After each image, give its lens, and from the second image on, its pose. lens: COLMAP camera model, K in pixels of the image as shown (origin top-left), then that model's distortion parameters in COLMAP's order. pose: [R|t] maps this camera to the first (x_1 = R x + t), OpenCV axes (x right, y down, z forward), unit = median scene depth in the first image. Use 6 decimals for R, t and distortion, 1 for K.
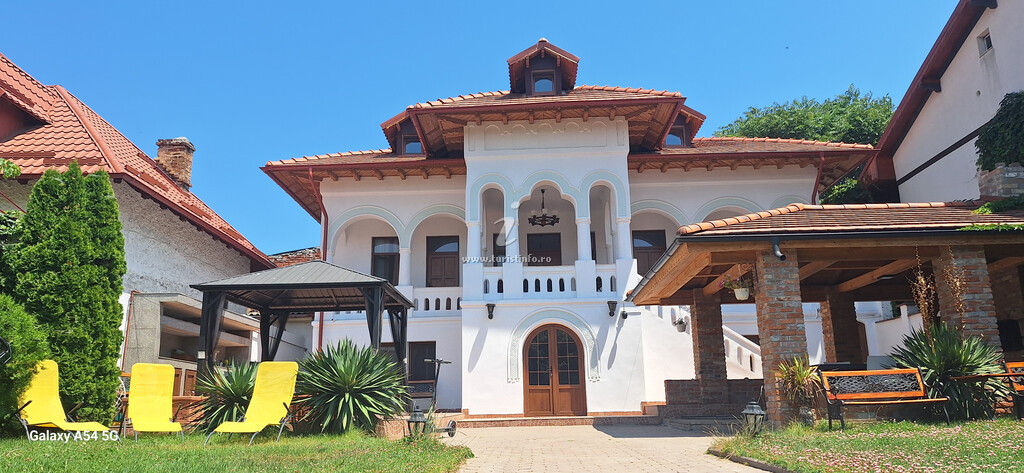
lens RADIAL K [[686.1, 0, 513.8], [0, 686.1, 250.9], [0, 0, 1]] dist [0.070285, -0.081830]
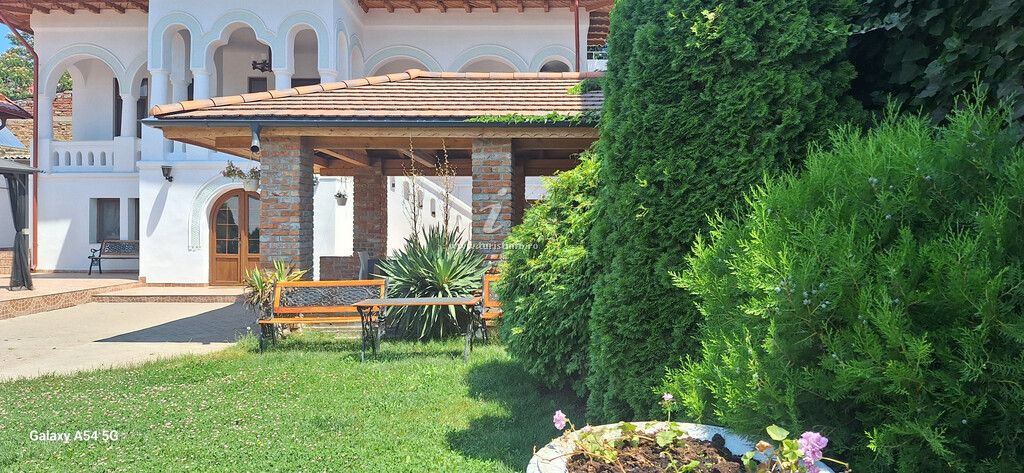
lens RADIAL K [[686.8, 0, 530.2], [0, 686.8, 236.3], [0, 0, 1]] dist [0.072074, -0.081288]
pose [[0.999744, 0.022264, -0.004013, 0.451650], [-0.020707, 0.972025, 0.233963, -0.057117], [0.009109, -0.233820, 0.972237, 0.089564]]
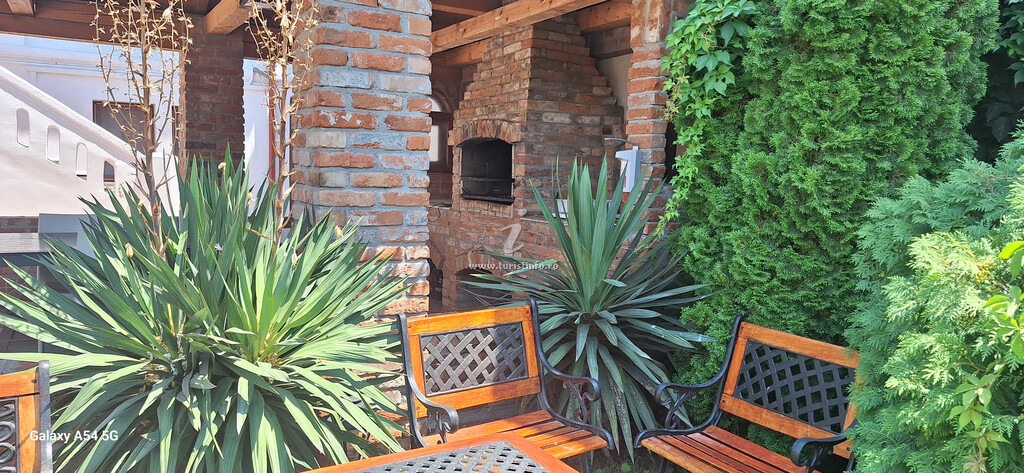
lens RADIAL K [[686.1, 0, 513.8], [0, 686.1, 250.9], [0, 0, 1]] dist [0.070285, -0.081830]
pose [[0.840192, -0.016400, 0.542041, 0.345354], [-0.172149, 0.939775, 0.295274, 0.022676], [-0.514239, -0.341399, 0.786768, 0.445211]]
